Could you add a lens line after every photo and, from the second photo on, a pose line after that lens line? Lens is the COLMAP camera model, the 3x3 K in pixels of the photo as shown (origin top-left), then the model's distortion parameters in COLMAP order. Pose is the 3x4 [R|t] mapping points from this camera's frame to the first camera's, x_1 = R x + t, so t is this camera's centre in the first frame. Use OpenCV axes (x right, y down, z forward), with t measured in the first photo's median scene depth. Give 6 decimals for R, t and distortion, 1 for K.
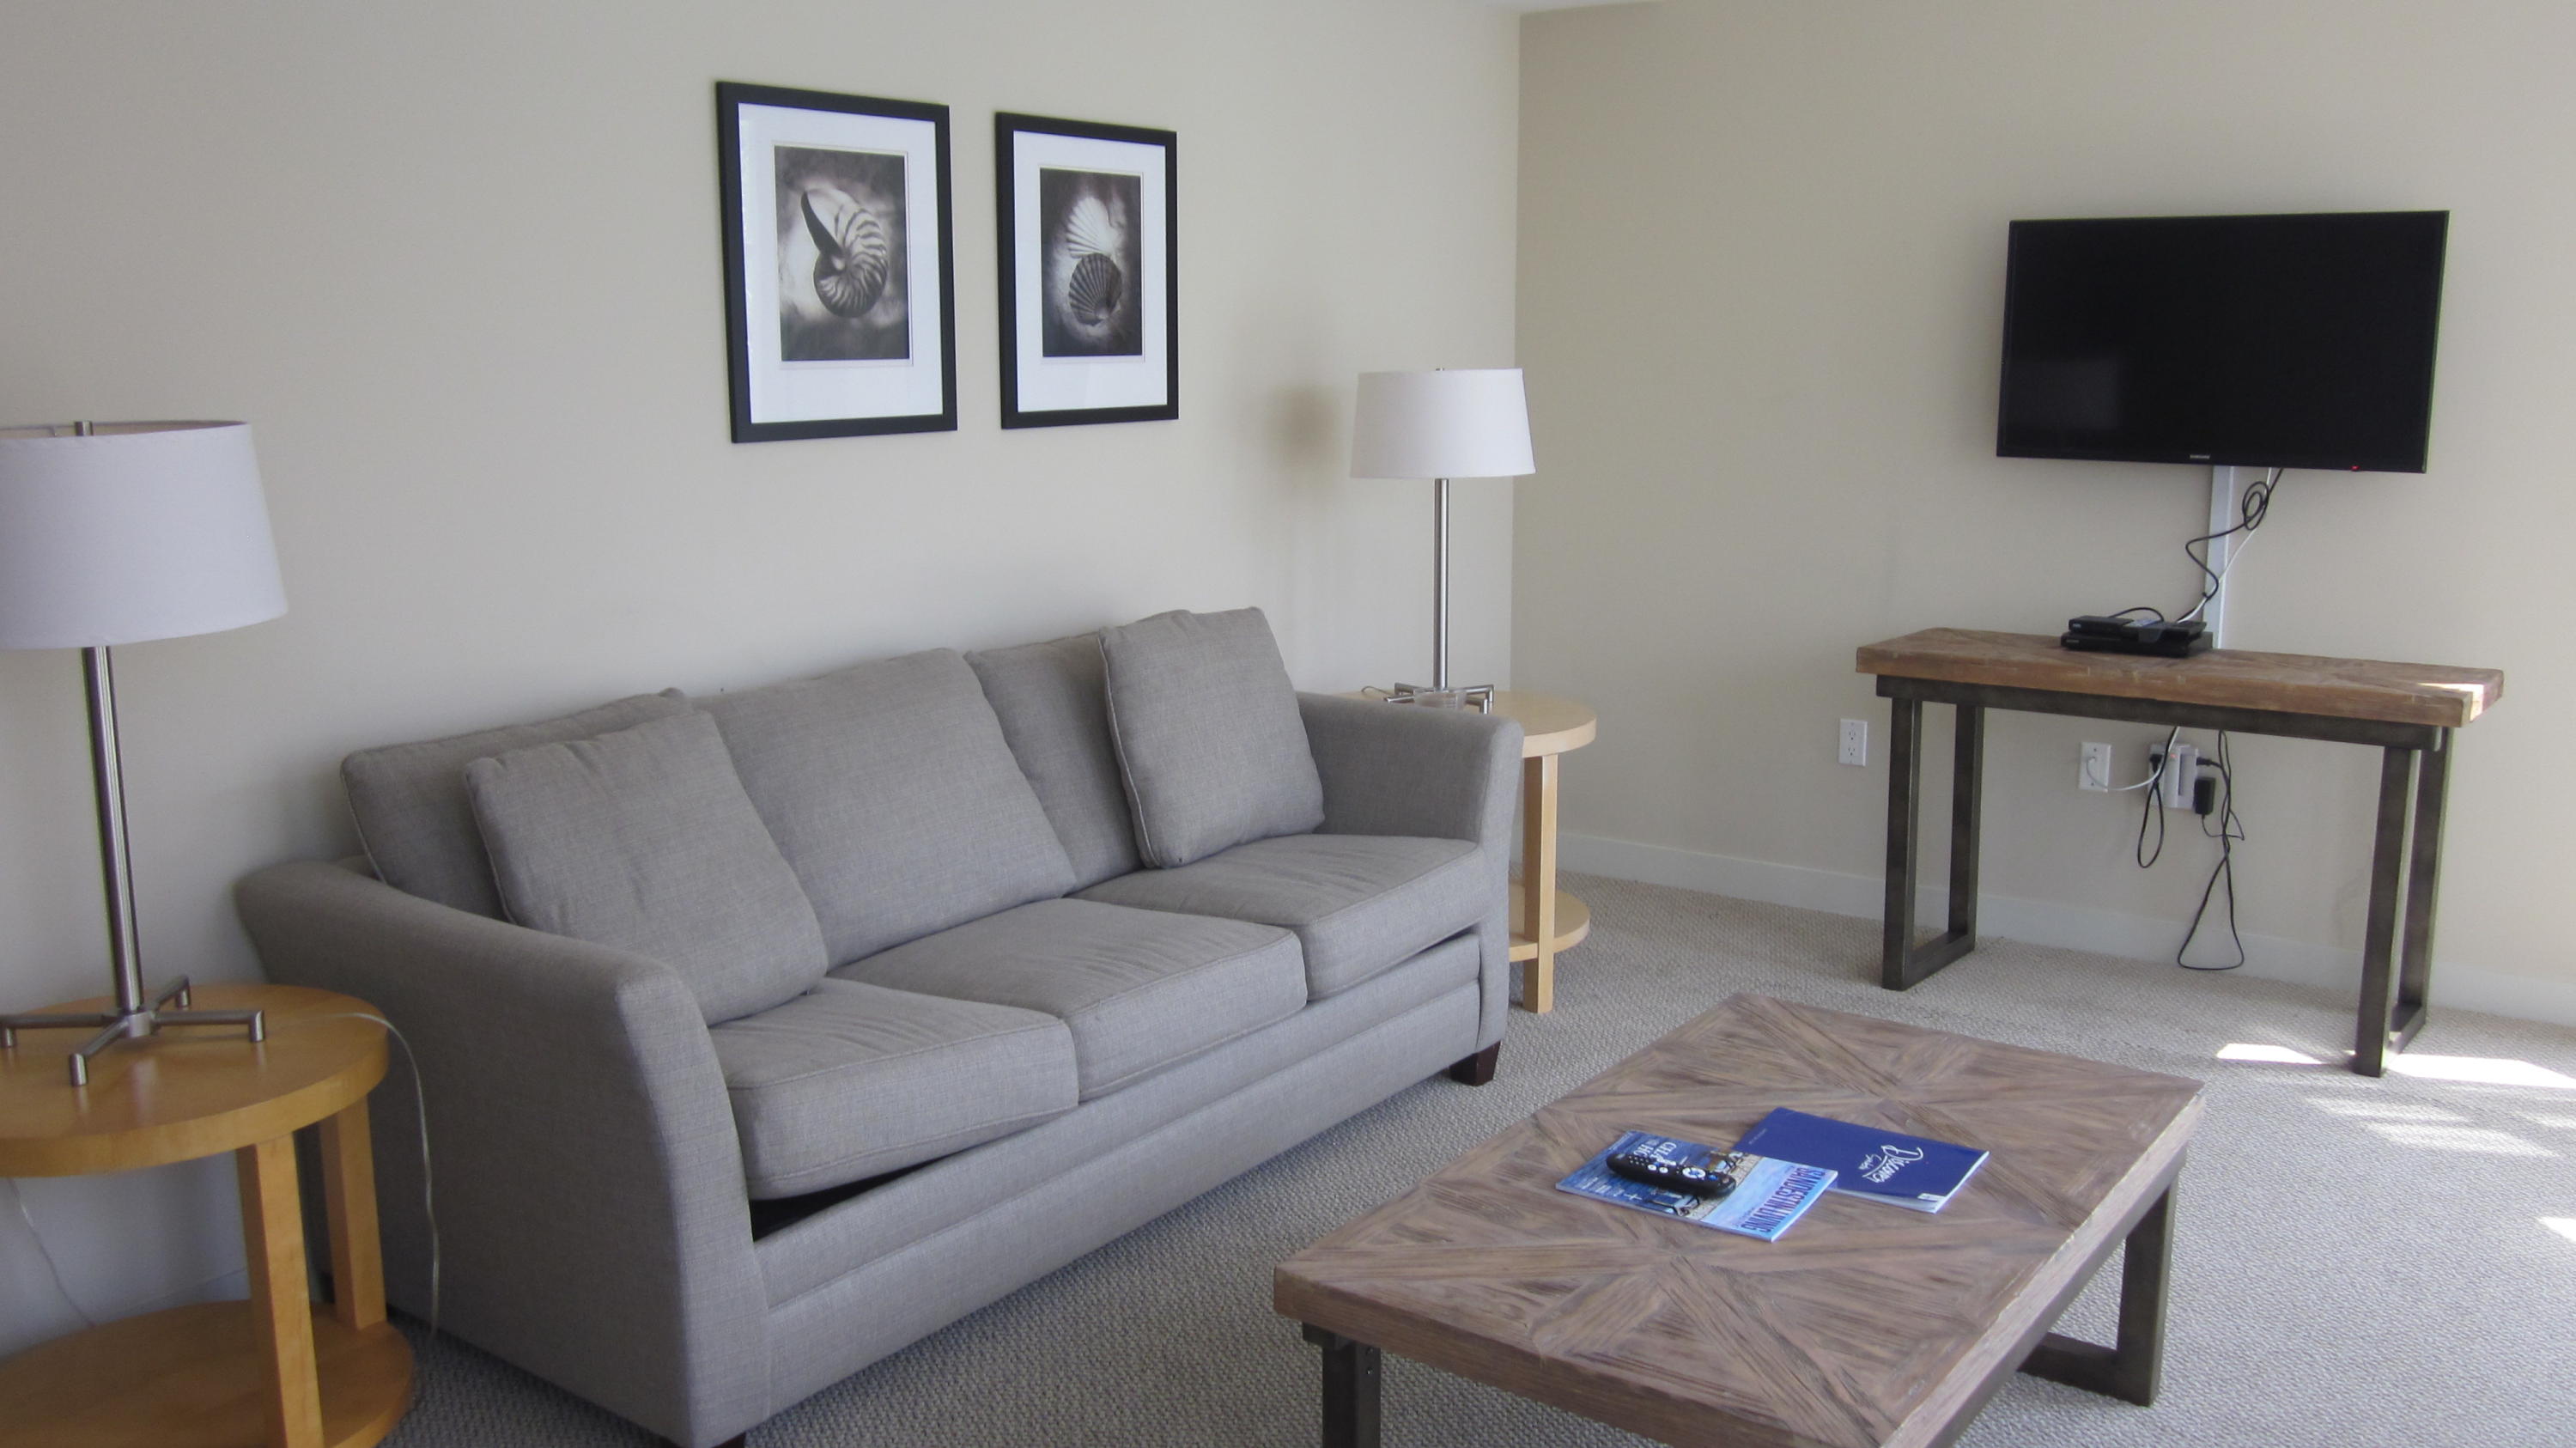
lens RADIAL K [[2156.0, 0, 1288.0], [0, 2156.0, 724.0], [0, 0, 1]] dist [-0.039643, -0.001657]
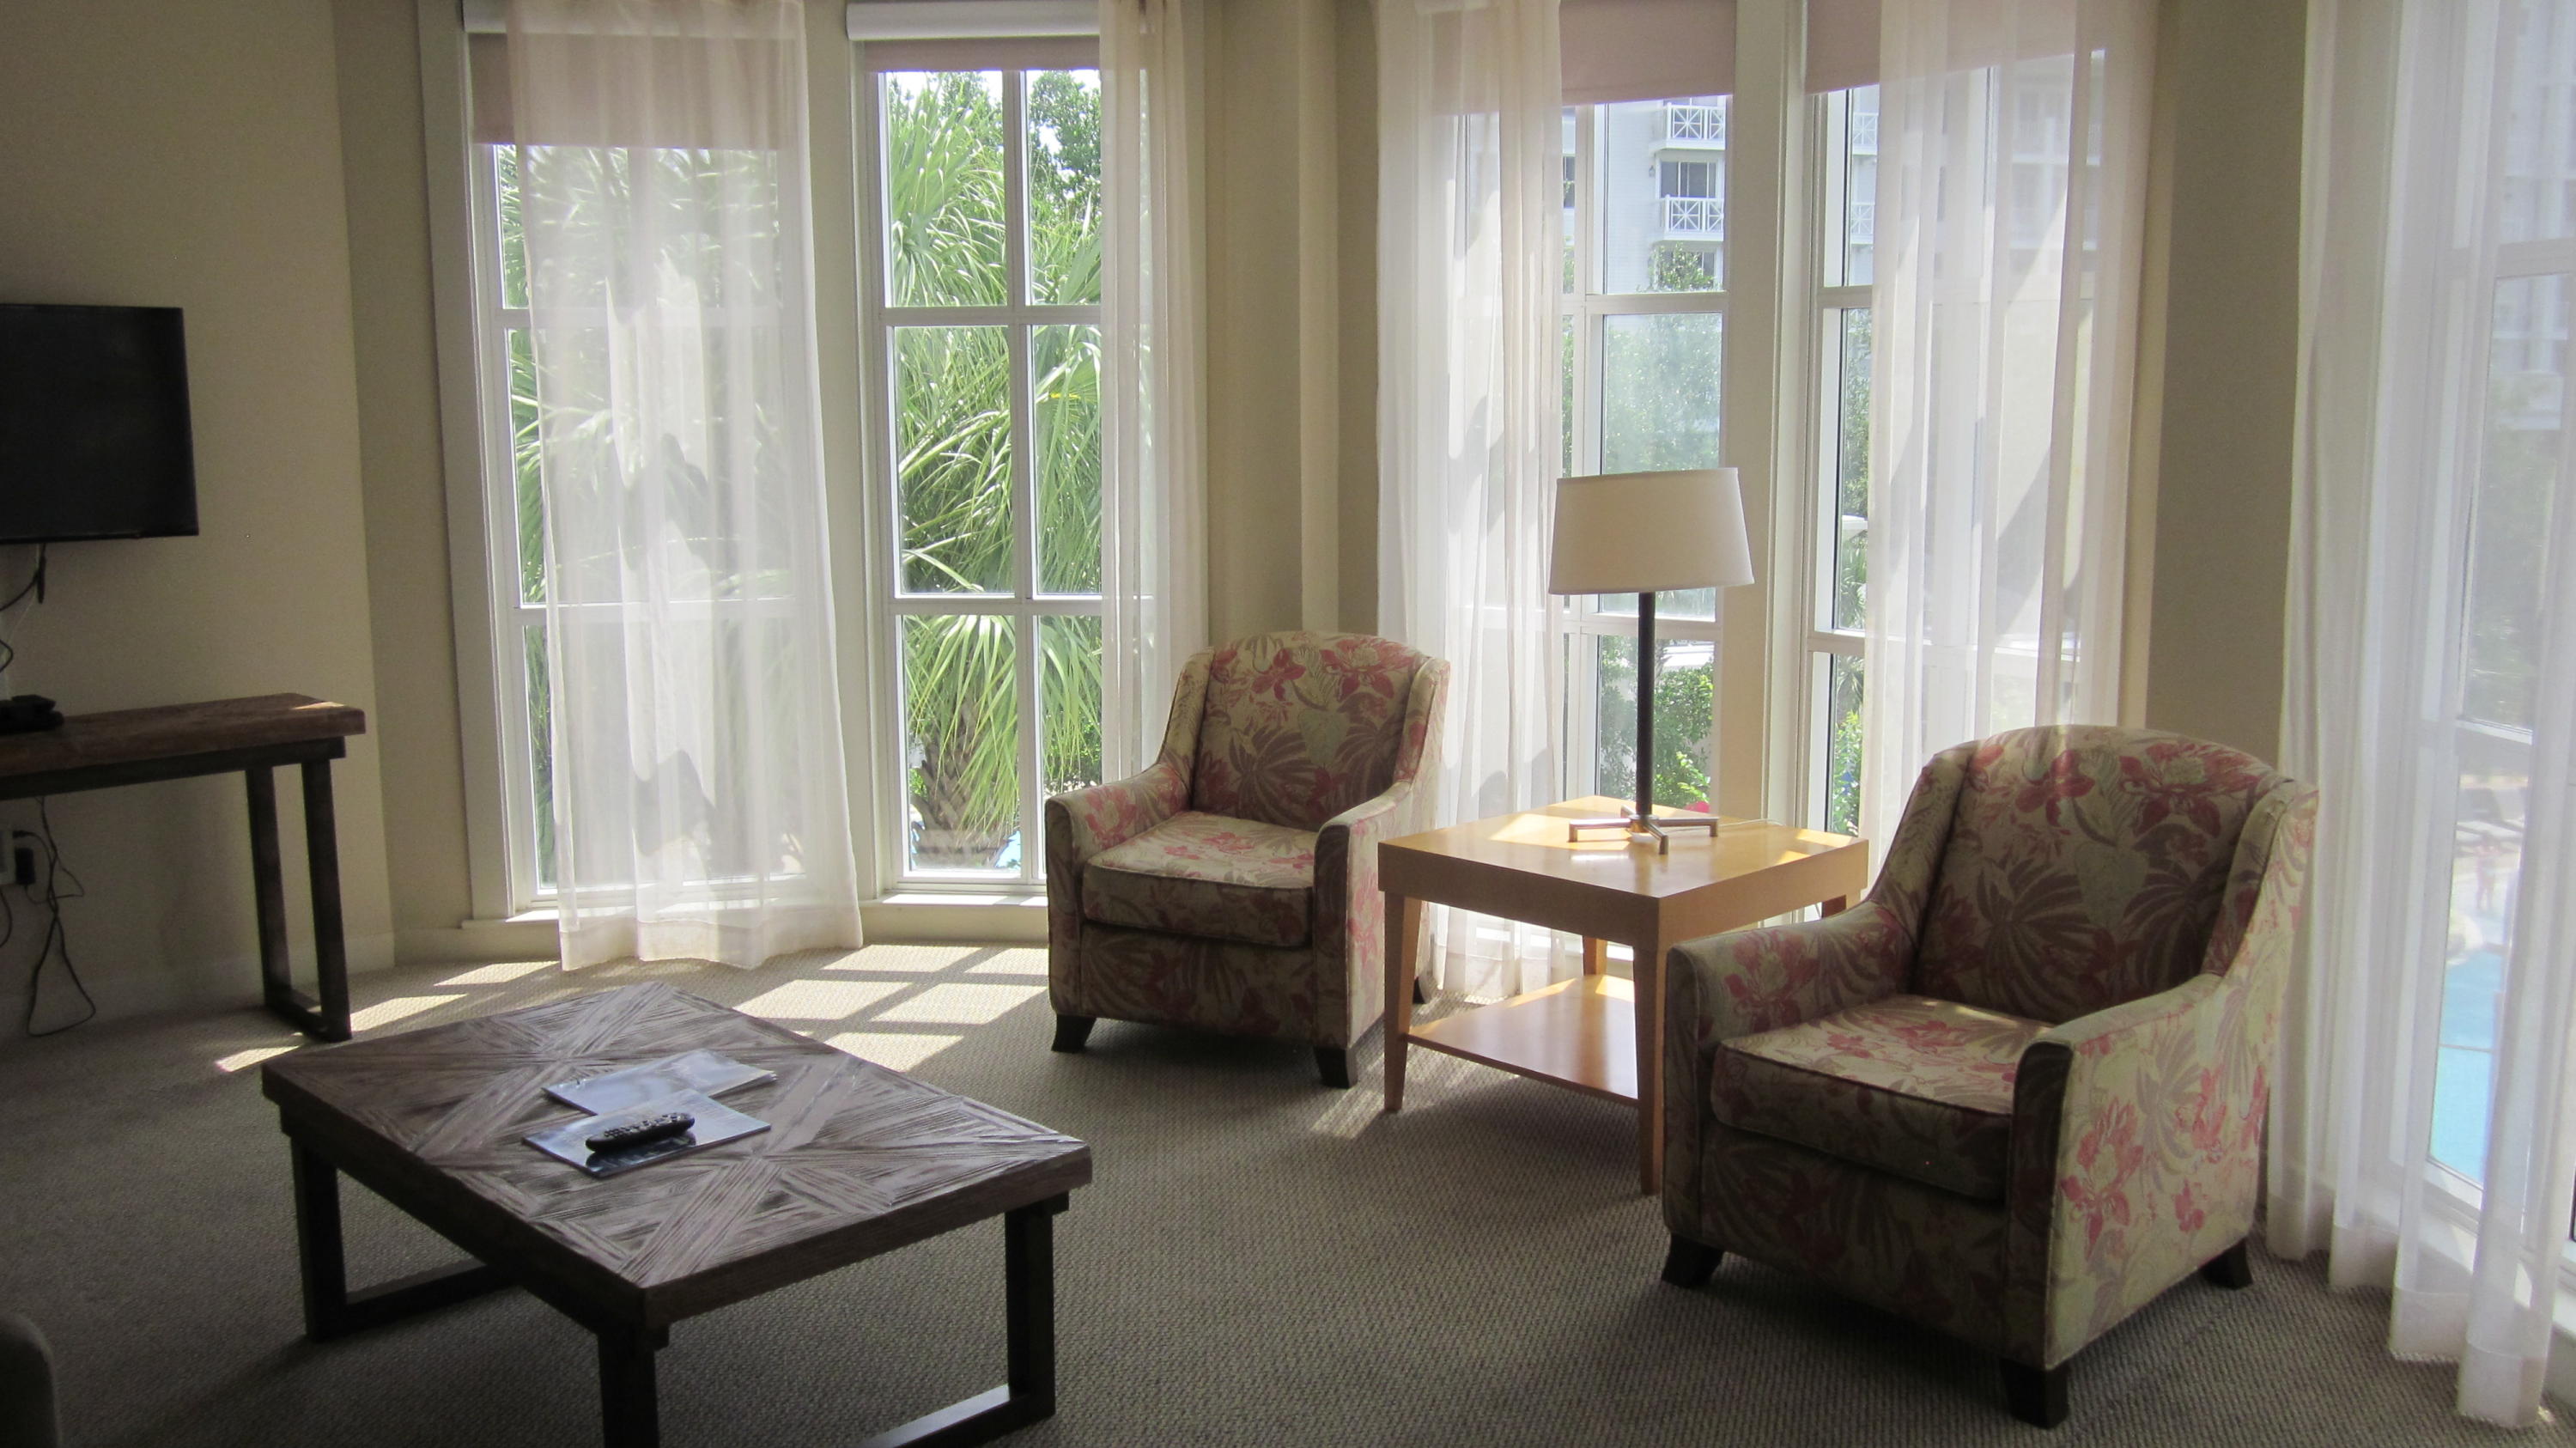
lens RADIAL K [[2156.0, 0, 1288.0], [0, 2156.0, 724.0], [0, 0, 1]] dist [-0.039643, -0.001657]
pose [[0.160645, -0.148065, 0.975843, -0.511381], [0.183212, 0.975975, 0.117924, -0.046932], [-0.969859, 0.159842, 0.183913, 0.238788]]
